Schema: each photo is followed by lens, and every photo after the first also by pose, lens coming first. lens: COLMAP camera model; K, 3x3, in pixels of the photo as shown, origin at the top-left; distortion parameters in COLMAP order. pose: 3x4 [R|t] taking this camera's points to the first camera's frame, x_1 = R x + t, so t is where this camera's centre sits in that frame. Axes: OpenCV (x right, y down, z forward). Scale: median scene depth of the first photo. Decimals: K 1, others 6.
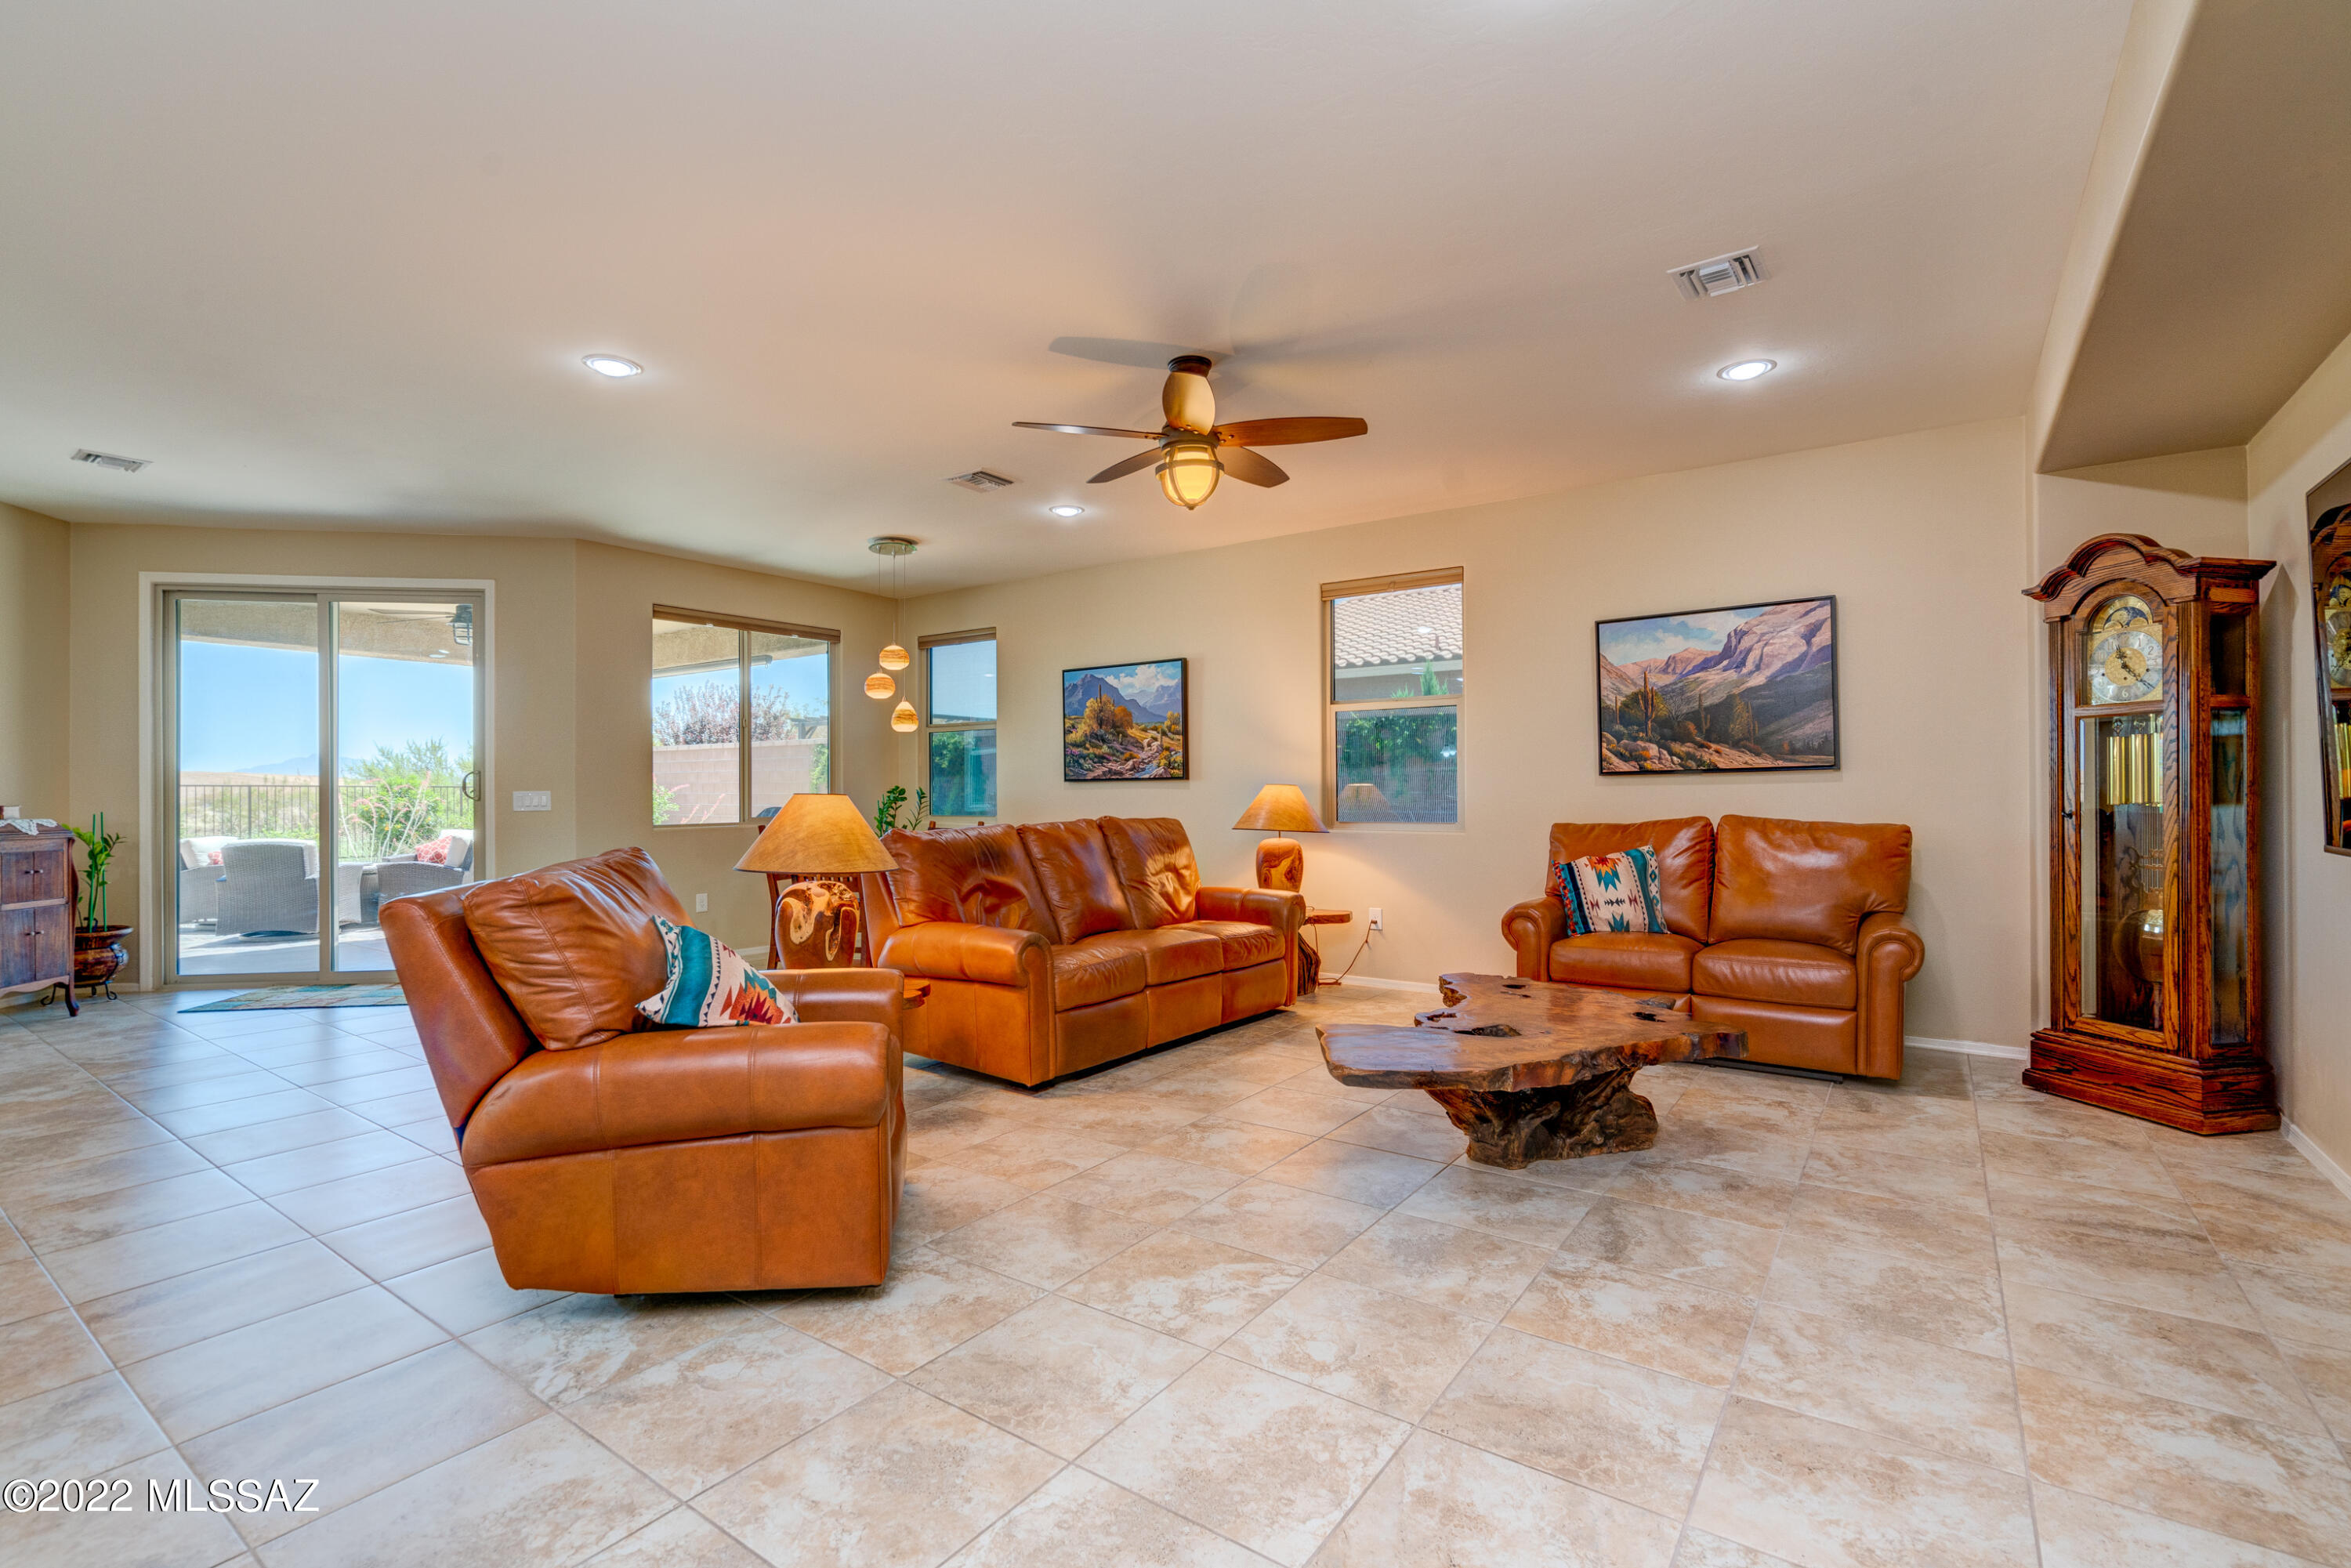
lens RADIAL K [[1047.3, 0, 1165.0], [0, 1047.3, 777.4], [0, 0, 1]] dist [-0.004023, 0.000389]
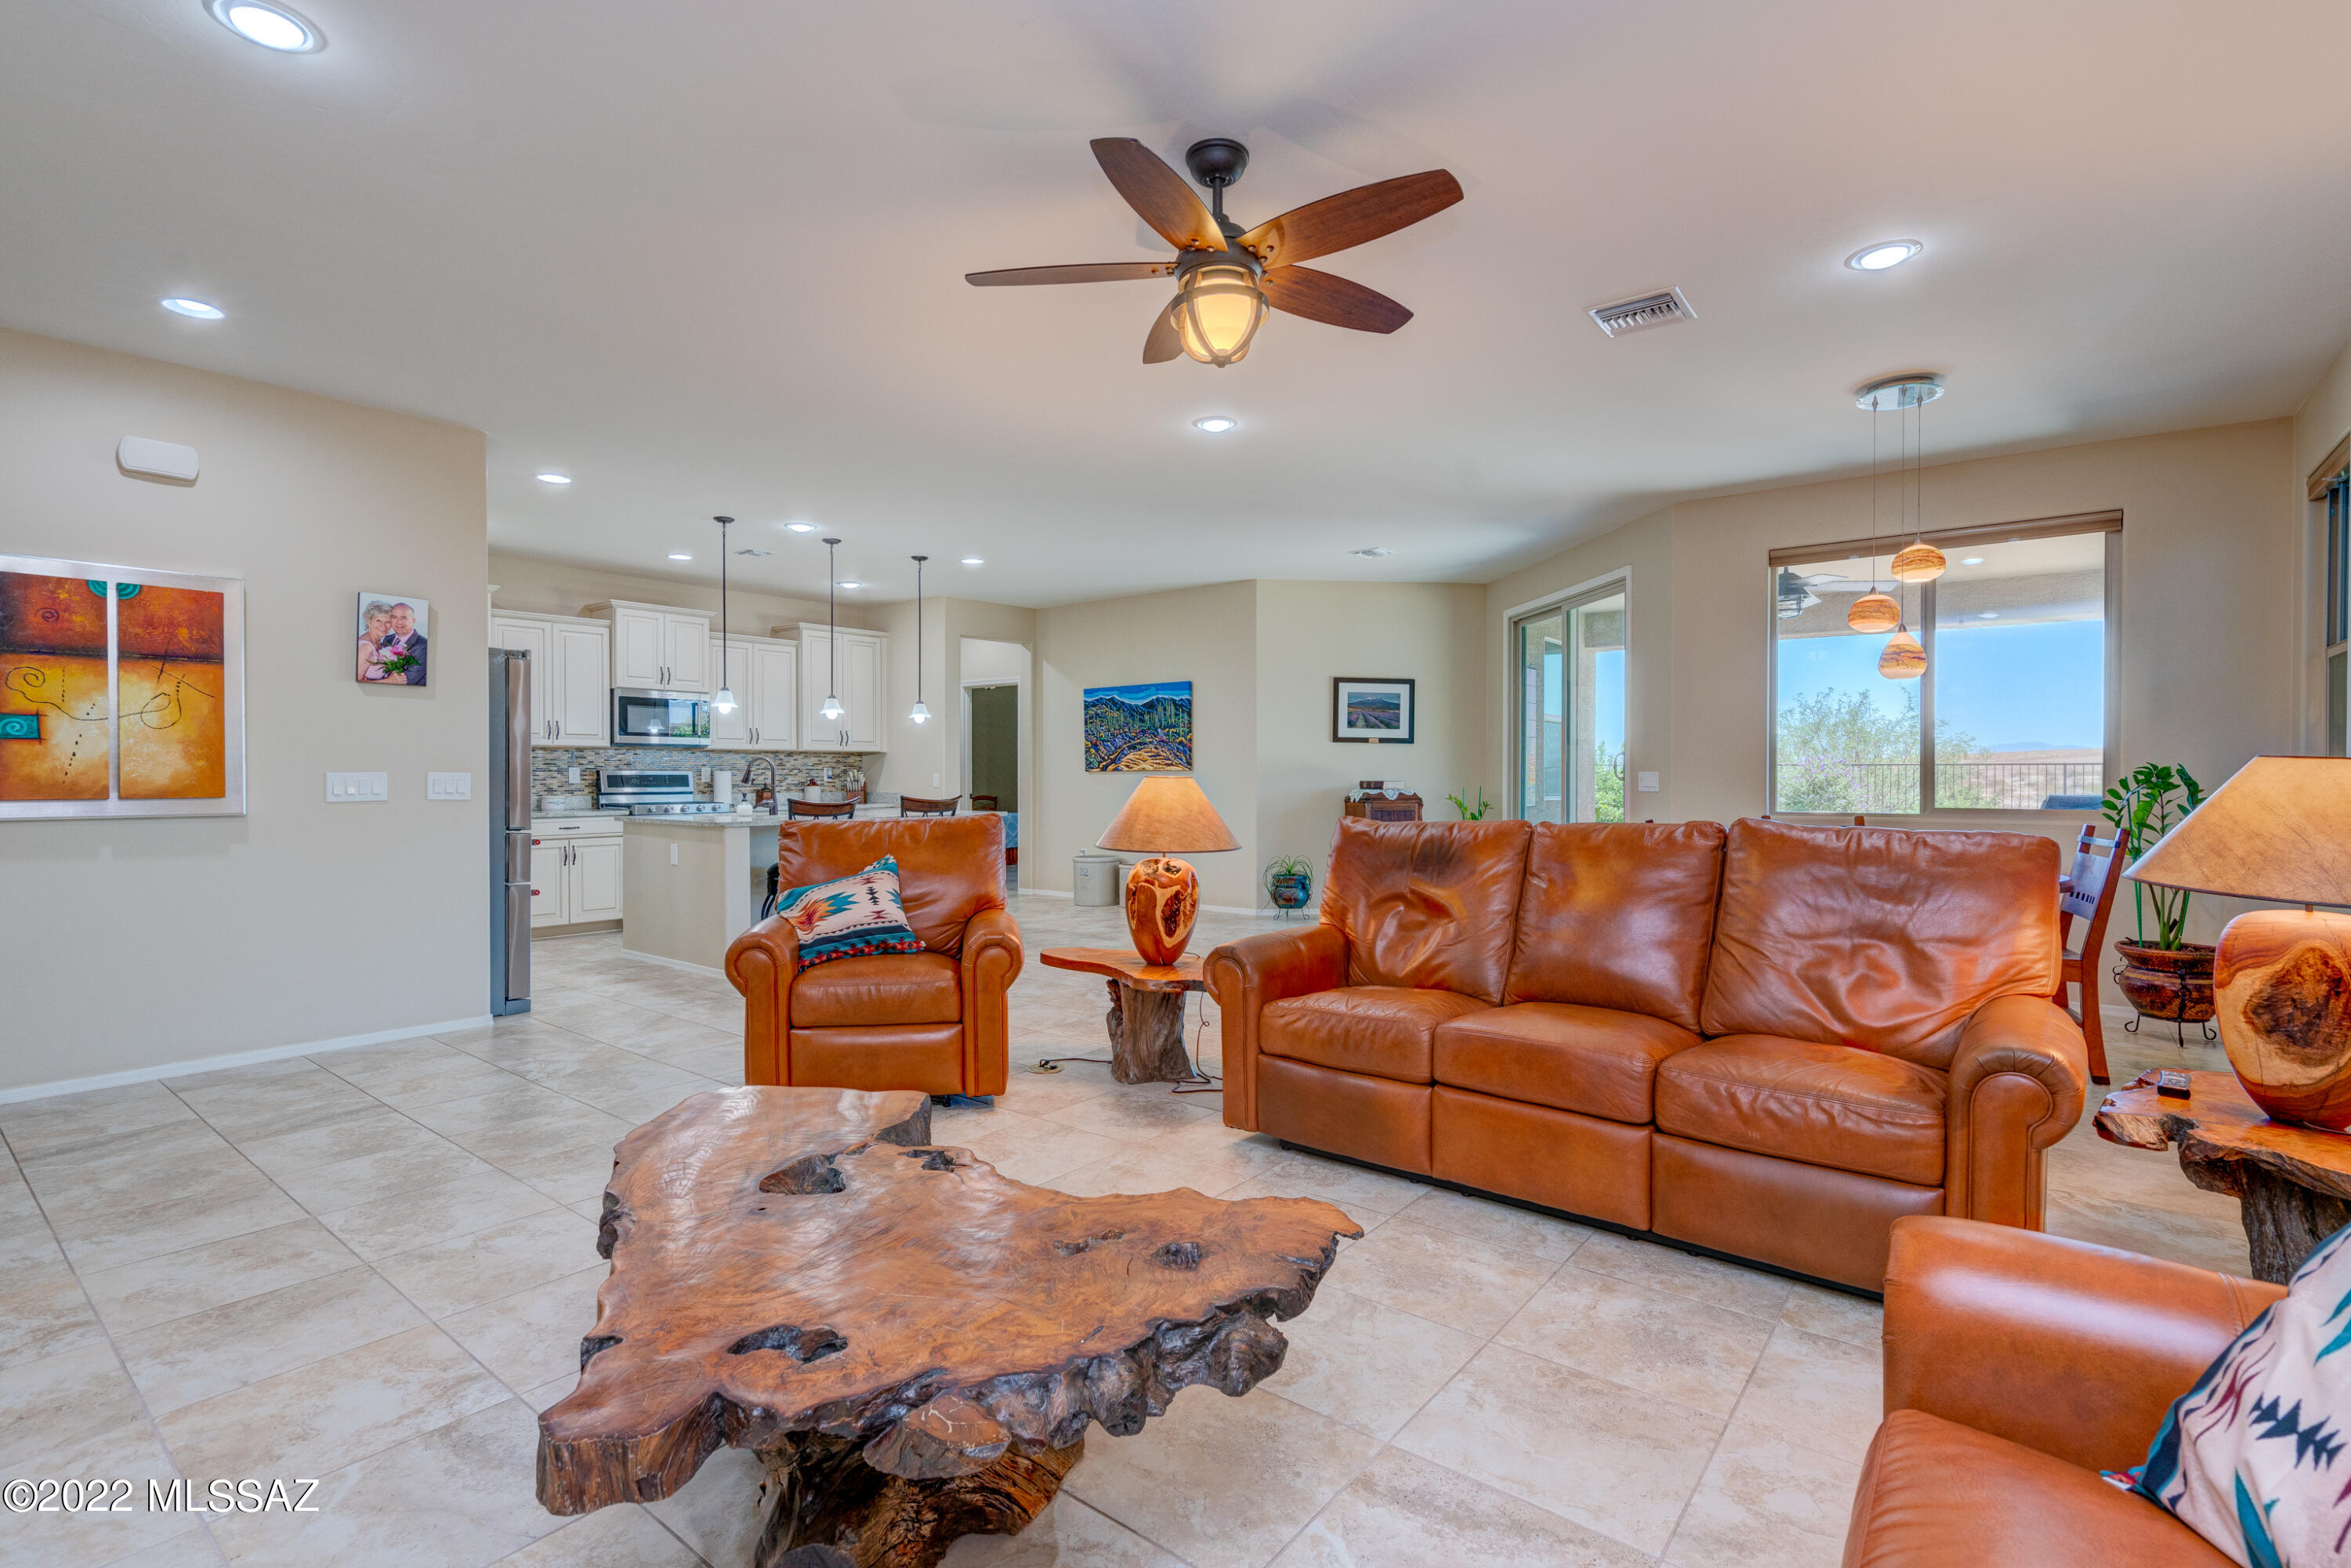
lens RADIAL K [[1076.6, 0, 1160.7], [0, 1076.6, 780.1], [0, 0, 1]] dist [-0.001843, -0.000644]
pose [[-0.043868, 0.008394, -0.999002, 0.414374], [0.014009, 0.999872, 0.007786, 0.005486], [0.998939, -0.013654, -0.043980, 0.556093]]
